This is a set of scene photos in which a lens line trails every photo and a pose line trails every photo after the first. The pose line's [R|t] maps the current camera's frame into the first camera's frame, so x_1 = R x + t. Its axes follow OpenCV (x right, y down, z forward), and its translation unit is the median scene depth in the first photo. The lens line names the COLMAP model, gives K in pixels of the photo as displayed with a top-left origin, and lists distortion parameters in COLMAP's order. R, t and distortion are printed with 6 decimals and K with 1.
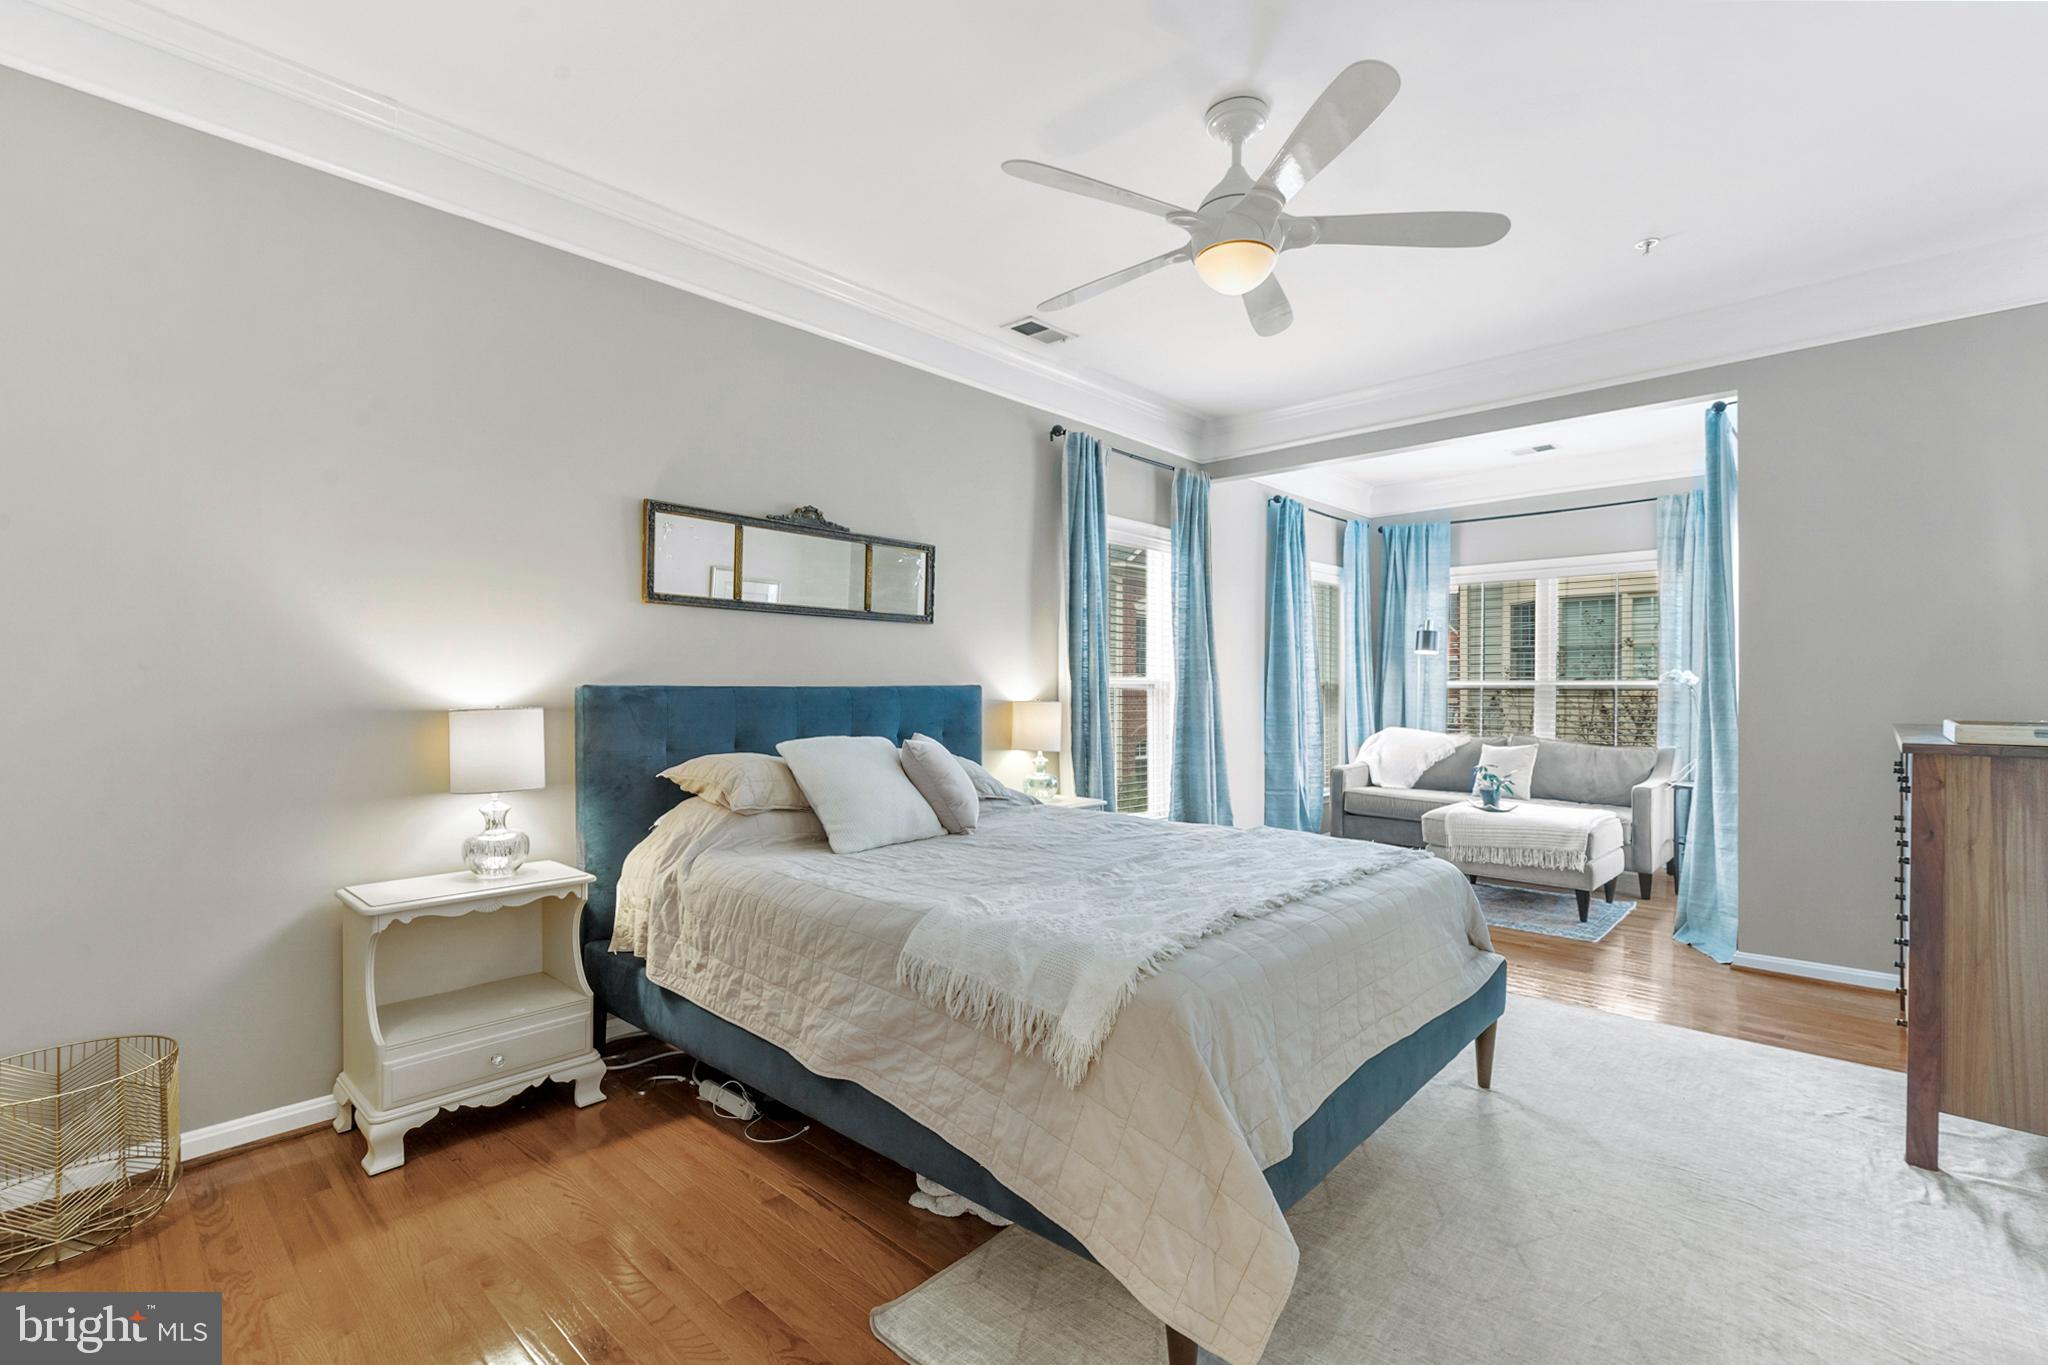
lens RADIAL K [[904.6, 0, 1024.0], [0, 904.6, 682.5], [0, 0, 1]] dist [0.000589, 0.000037]
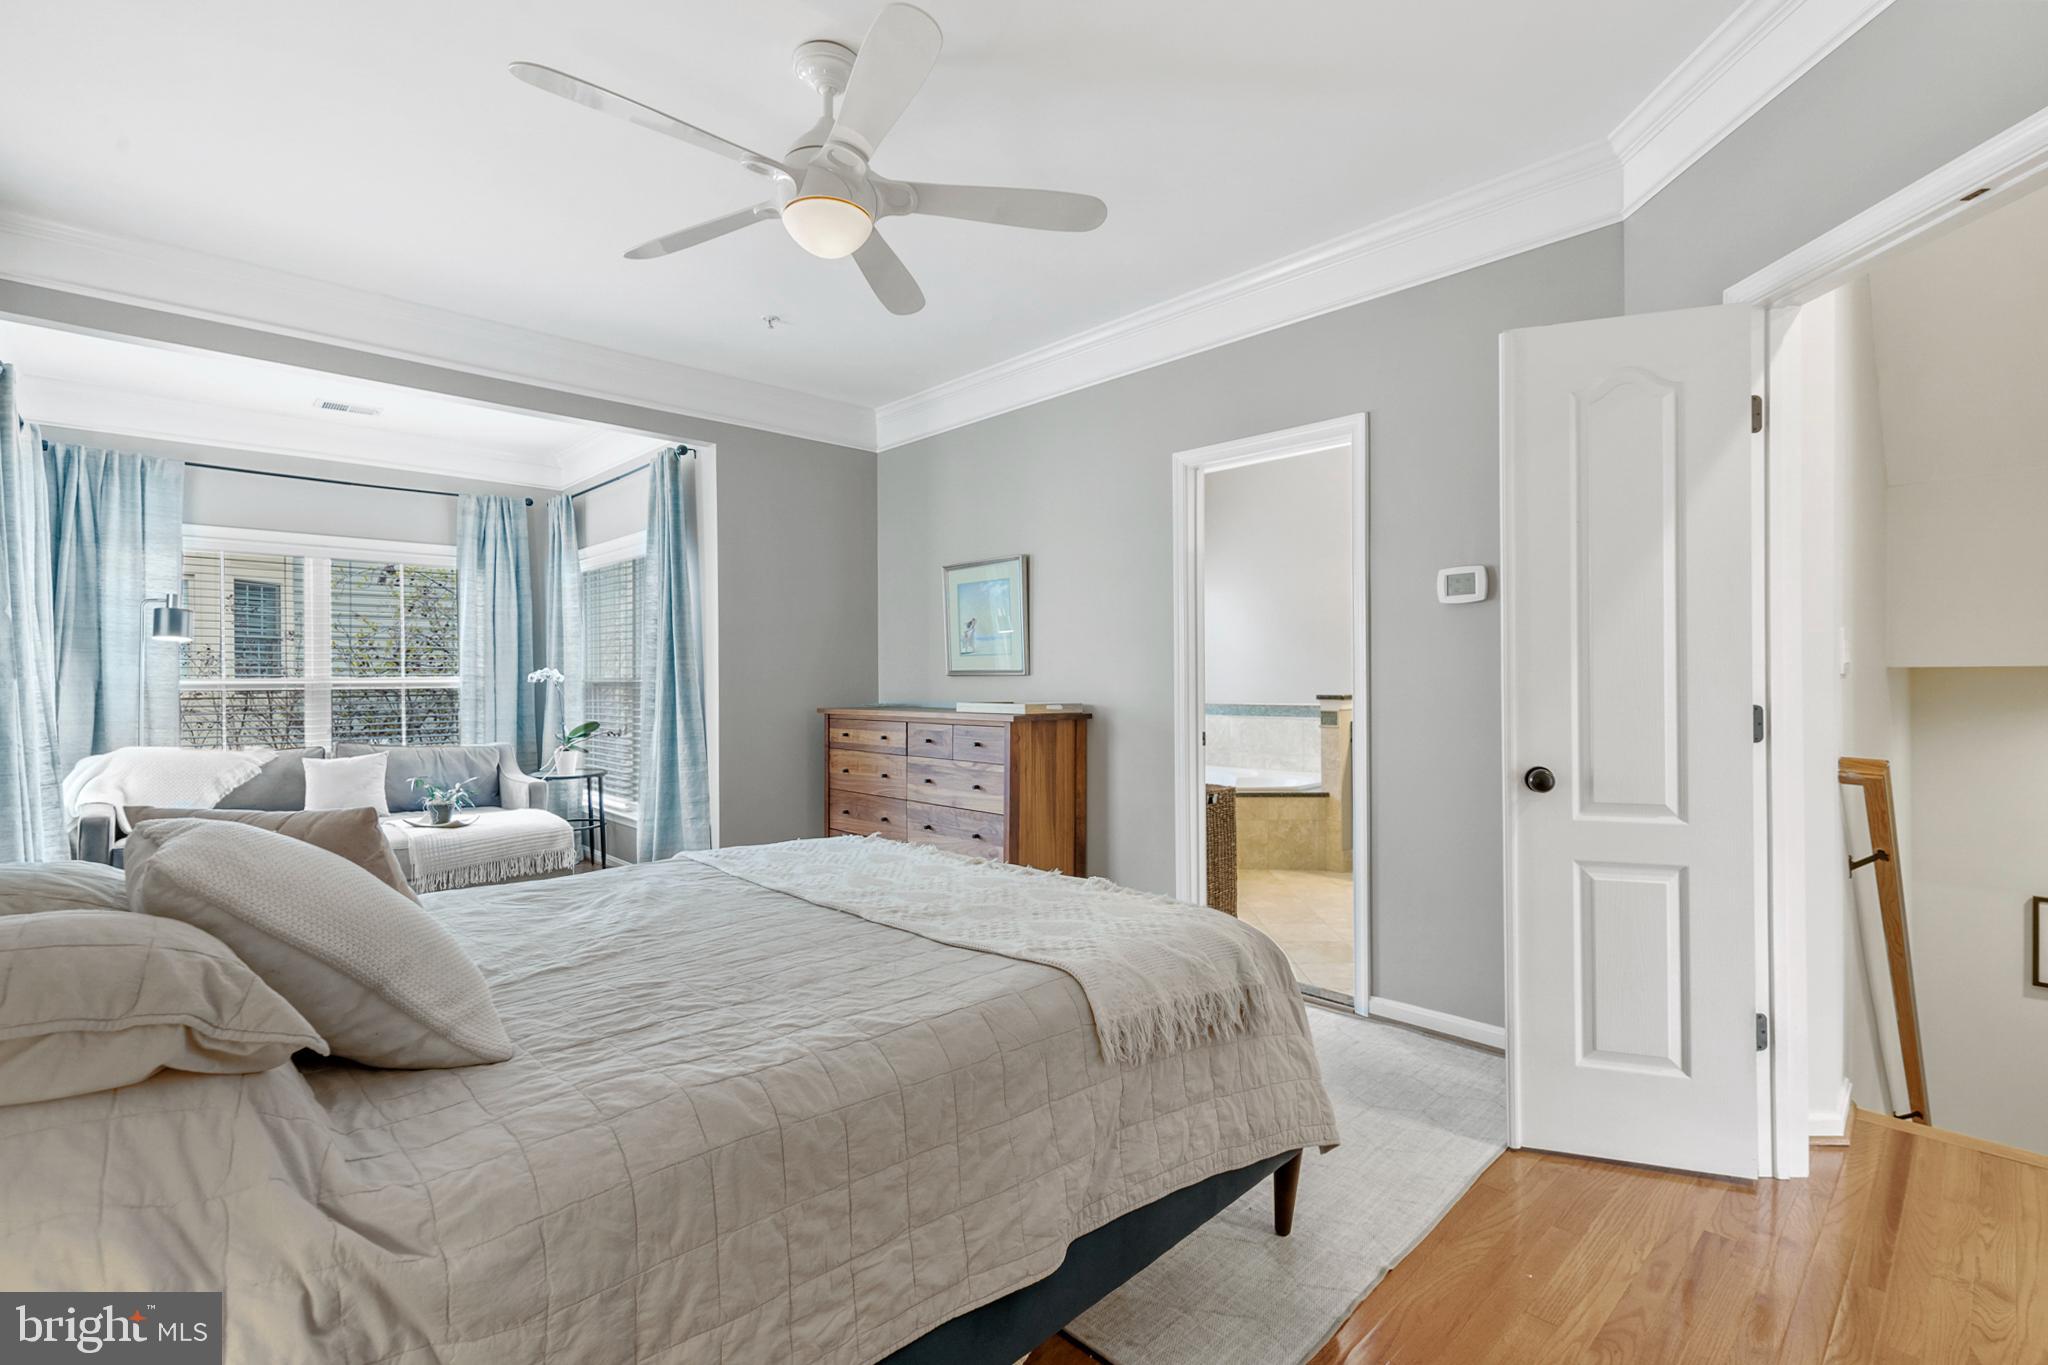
lens RADIAL K [[946.8, 0, 1024.0], [0, 946.8, 682.5], [0, 0, 1]] dist [0.000324, 0.000123]
pose [[0.054107, -0.005126, 0.998522, -0.297691], [0.001770, 0.999986, 0.005038, -0.001584], [-0.998534, 0.001495, 0.054115, 0.314588]]
